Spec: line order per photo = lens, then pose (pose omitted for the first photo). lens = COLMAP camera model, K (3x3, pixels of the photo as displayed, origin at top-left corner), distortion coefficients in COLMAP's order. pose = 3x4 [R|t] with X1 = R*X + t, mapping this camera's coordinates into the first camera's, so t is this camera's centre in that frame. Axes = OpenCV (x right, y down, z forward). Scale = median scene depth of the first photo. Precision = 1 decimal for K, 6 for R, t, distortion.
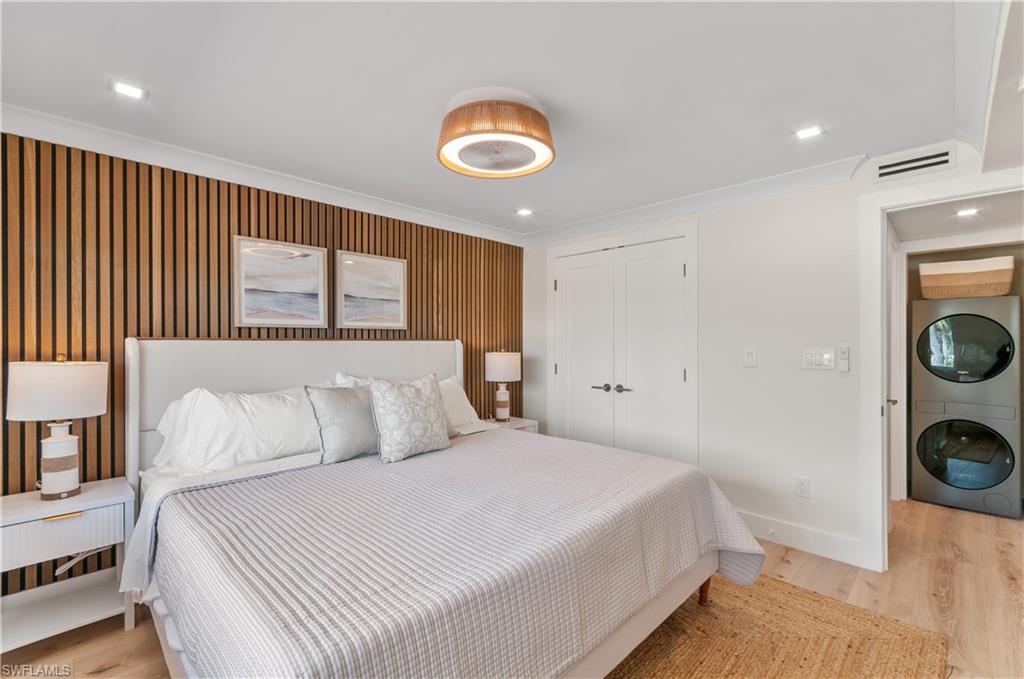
lens RADIAL K [[449.9, 0, 512.0], [0, 449.9, 339.5], [0, 0, 1]] dist [0.063491, 0.000103]
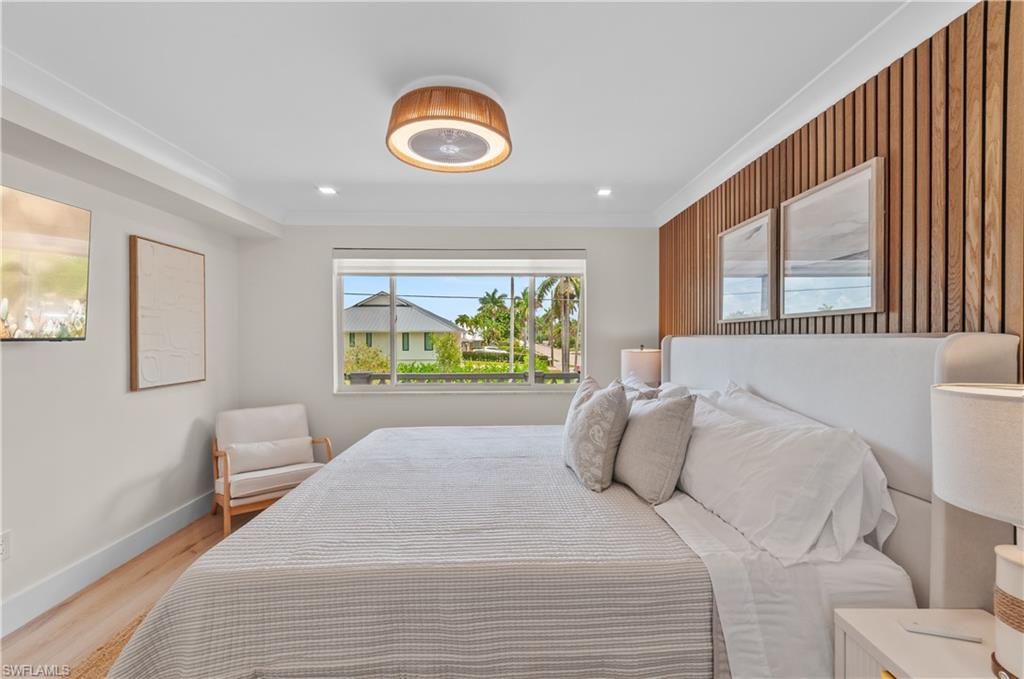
lens RADIAL K [[449.7, 0, 522.0], [0, 449.7, 343.2], [0, 0, 1]] dist [0.001023, 0.000158]
pose [[-0.675567, 0.015142, -0.737143, 0.340240], [0.008071, 0.999881, 0.013142, 0.000635], [0.737254, 0.002929, -0.675609, 1.051396]]
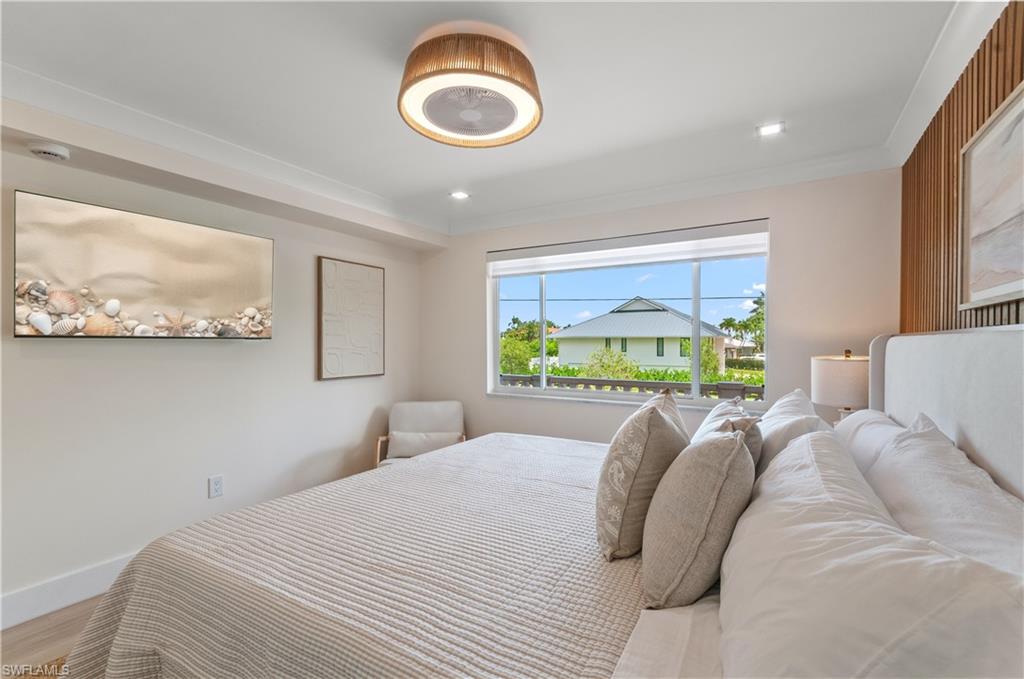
lens RADIAL K [[452.6, 0, 522.2], [0, 452.6, 347.7], [0, 0, 1]] dist [0.002084, 0.000306]
pose [[-0.966692, 0.004690, -0.255899, 0.052955], [0.002821, 0.999967, 0.007672, 0.010835], [0.255926, 0.006694, -0.966673, 1.090976]]
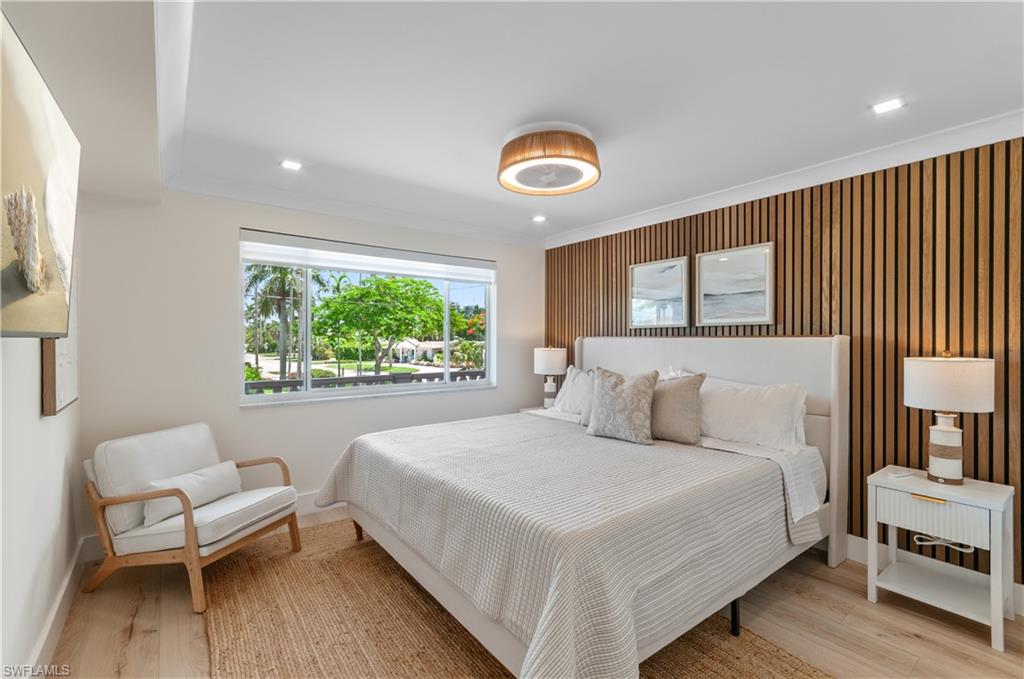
lens RADIAL K [[449.7, 0, 522.0], [0, 449.7, 343.2], [0, 0, 1]] dist [0.001023, 0.000158]
pose [[-0.113712, 0.008811, -0.993475, 0.661662], [0.005200, 0.999952, 0.008273, 0.004363], [0.993500, -0.004226, -0.113753, 0.634826]]
